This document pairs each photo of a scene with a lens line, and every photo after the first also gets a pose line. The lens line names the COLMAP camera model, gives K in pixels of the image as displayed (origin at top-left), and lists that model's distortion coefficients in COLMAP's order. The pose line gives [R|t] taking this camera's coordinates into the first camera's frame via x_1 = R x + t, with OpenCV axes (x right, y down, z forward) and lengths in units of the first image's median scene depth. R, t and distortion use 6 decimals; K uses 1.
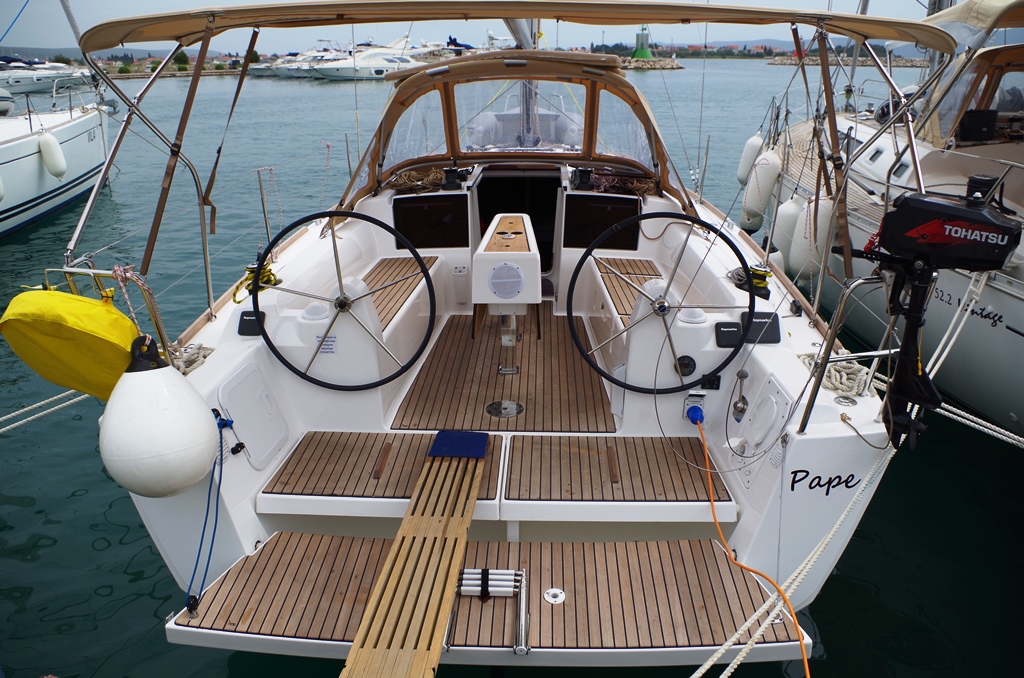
lens RADIAL K [[786.9, 0, 511.1], [0, 786.9, 322.2], [0, 0, 1]] dist [-0.059256, 0.001559]
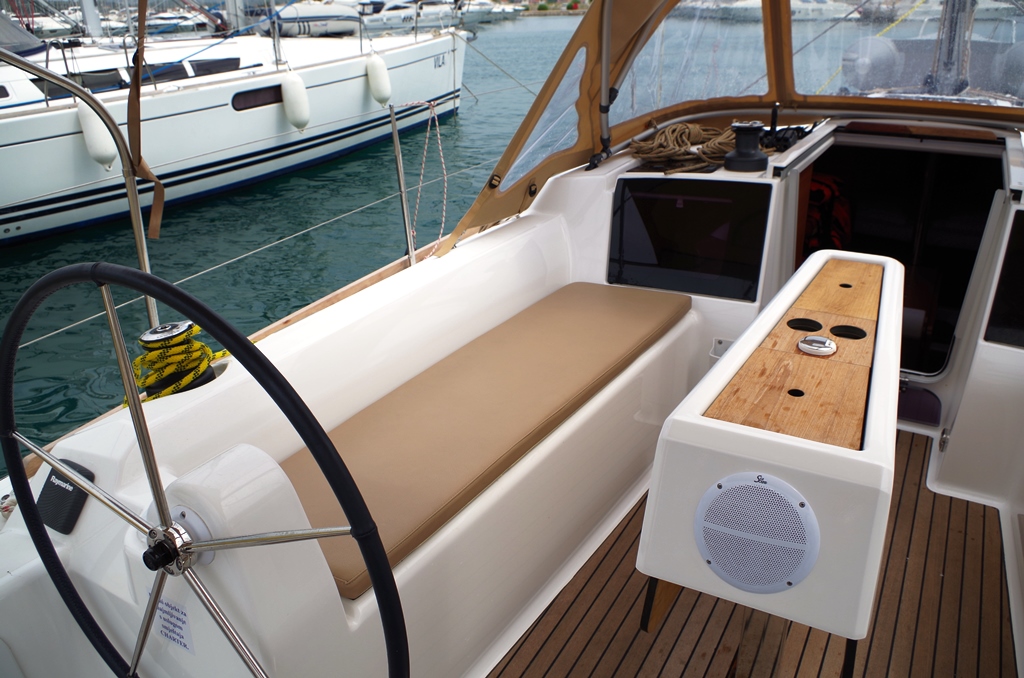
lens RADIAL K [[797.9, 0, 512.0], [0, 797.9, 339.0], [0, 0, 1]] dist [-0.071166, 0.006386]
pose [[0.889521, 0.169095, -0.424451, 0.018289], [-0.131470, 0.984432, 0.116662, -0.103331], [0.437570, -0.047971, 0.897904, 0.495334]]
